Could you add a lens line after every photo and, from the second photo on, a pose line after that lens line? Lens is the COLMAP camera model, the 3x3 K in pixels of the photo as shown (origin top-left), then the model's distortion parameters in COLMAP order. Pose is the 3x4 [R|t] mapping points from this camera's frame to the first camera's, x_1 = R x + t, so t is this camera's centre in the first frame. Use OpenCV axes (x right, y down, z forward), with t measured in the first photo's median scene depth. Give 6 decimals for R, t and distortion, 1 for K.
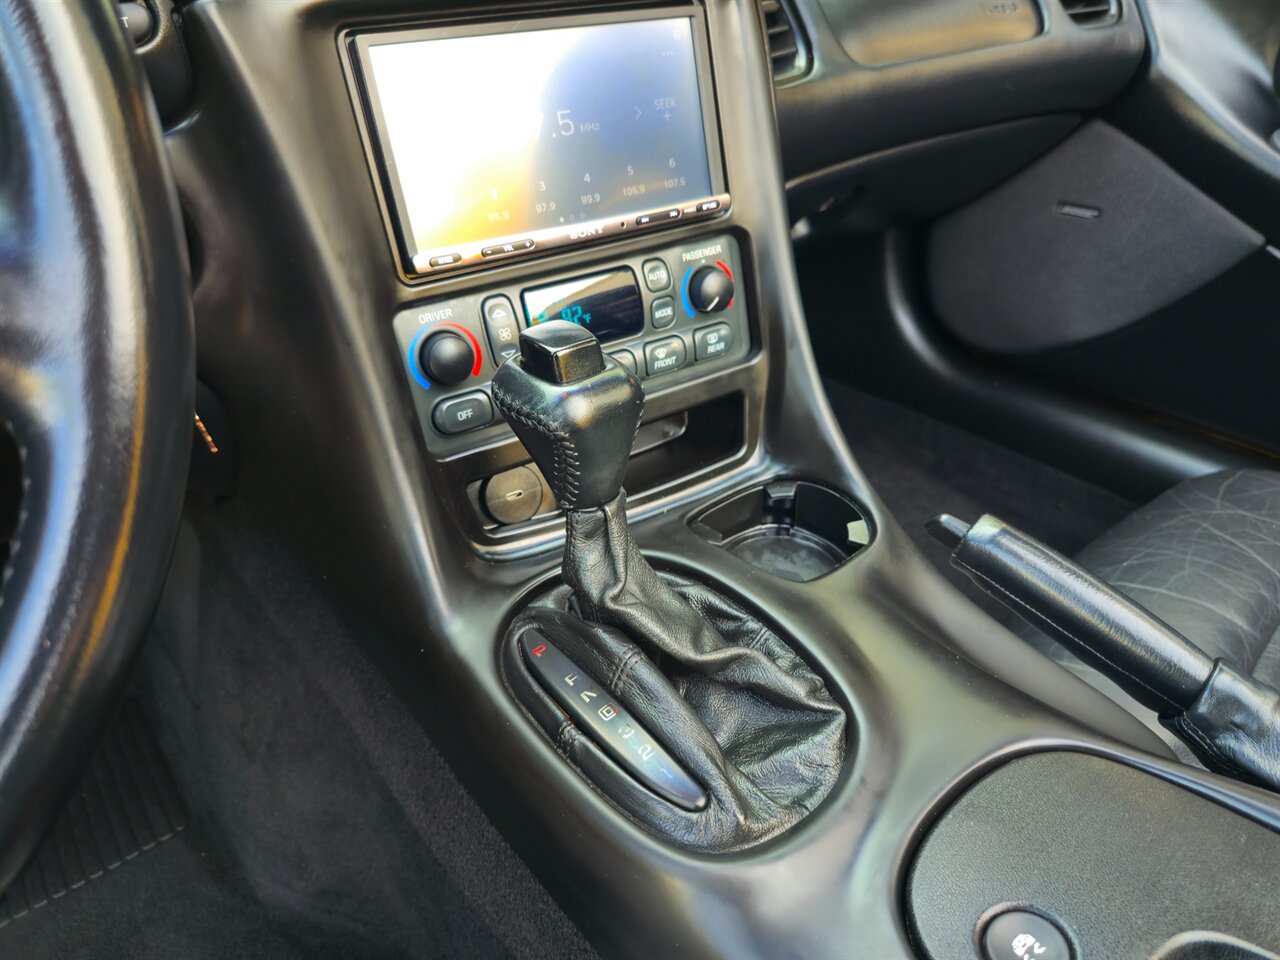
lens RADIAL K [[808.4, 0, 637.9], [0, 808.4, 476.0], [0, 0, 1]] dist [0.009275, -0.018120]
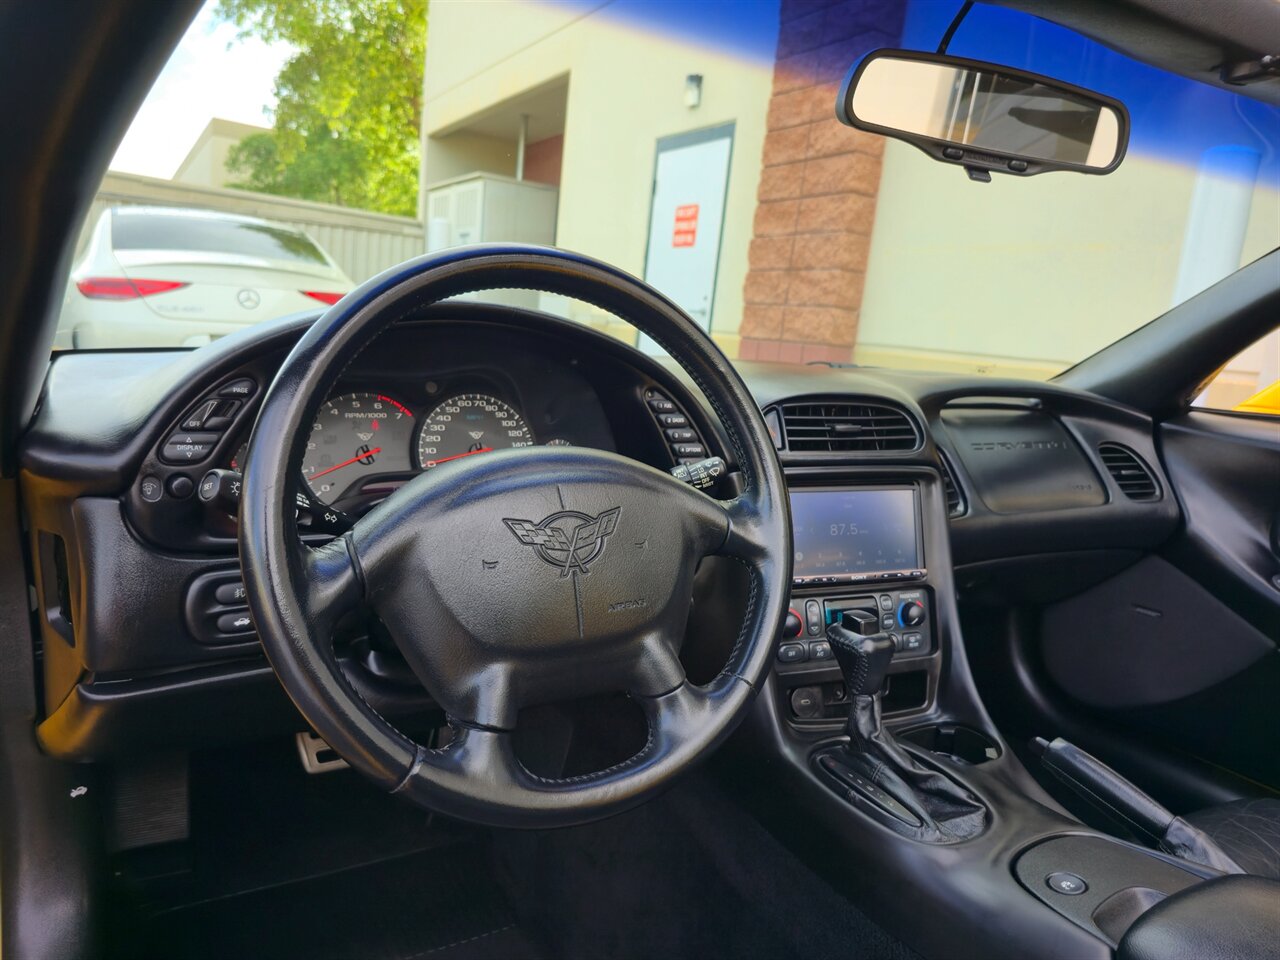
lens RADIAL K [[851.7, 0, 639.5], [0, 851.7, 487.0], [0, 0, 1]] dist [0.032094, -0.049492]
pose [[0.982452, 0.116986, -0.145264, -0.299338], [-0.165170, 0.907484, -0.386253, 0.401480], [0.086639, 0.403468, 0.910883, -1.073788]]
